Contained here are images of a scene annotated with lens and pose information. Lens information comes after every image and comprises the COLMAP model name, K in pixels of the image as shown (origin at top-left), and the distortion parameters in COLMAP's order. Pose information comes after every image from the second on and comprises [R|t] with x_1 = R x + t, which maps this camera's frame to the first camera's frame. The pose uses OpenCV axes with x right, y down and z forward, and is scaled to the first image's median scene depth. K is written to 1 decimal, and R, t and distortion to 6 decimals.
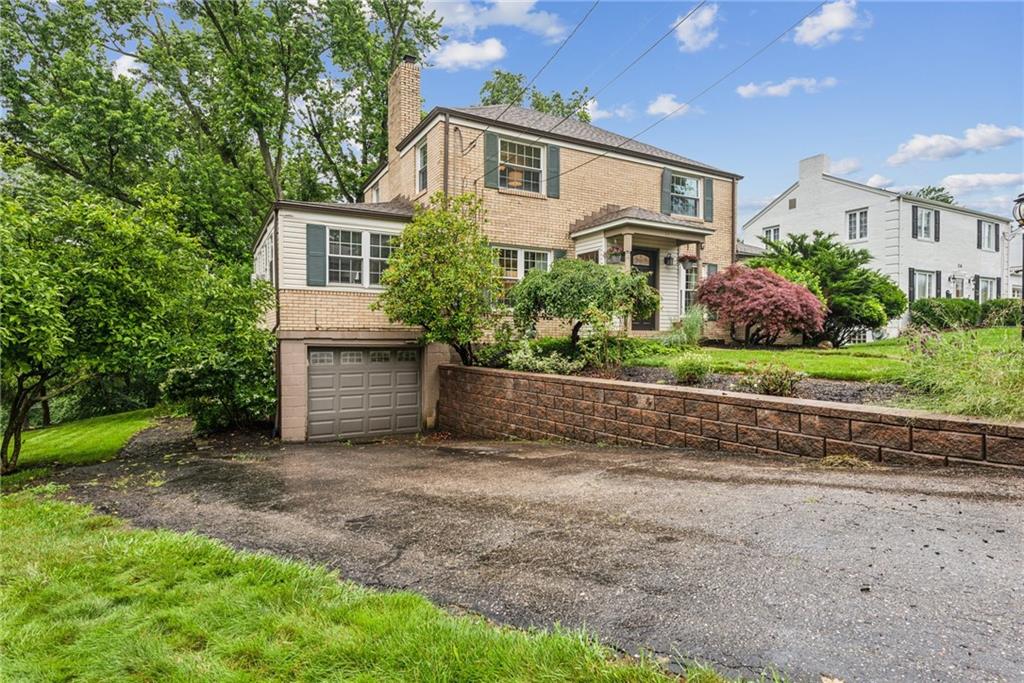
lens RADIAL K [[550.7, 0, 512.6], [0, 550.7, 341.9], [0, 0, 1]] dist [-0.000558, -0.000108]
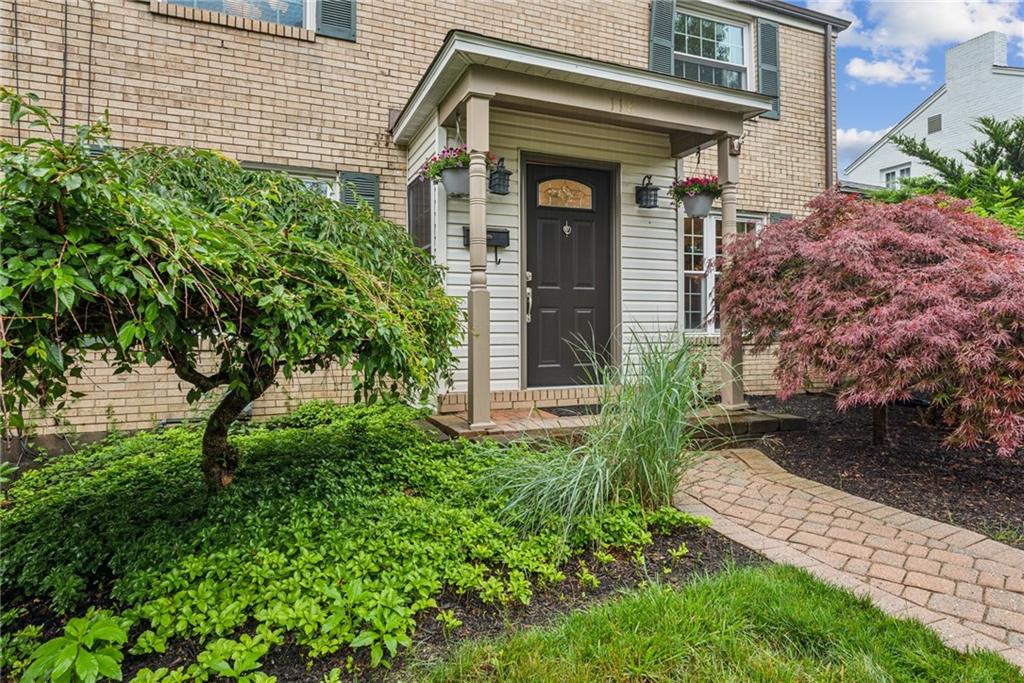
lens RADIAL K [[598.5, 0, 520.1], [0, 598.5, 317.5], [0, 0, 1]] dist [0.002161, -0.000211]
pose [[0.995056, -0.007690, -0.099017, 0.241824], [0.004912, 0.999588, -0.028270, -0.054956], [0.099194, 0.027644, 0.994684, 0.602644]]
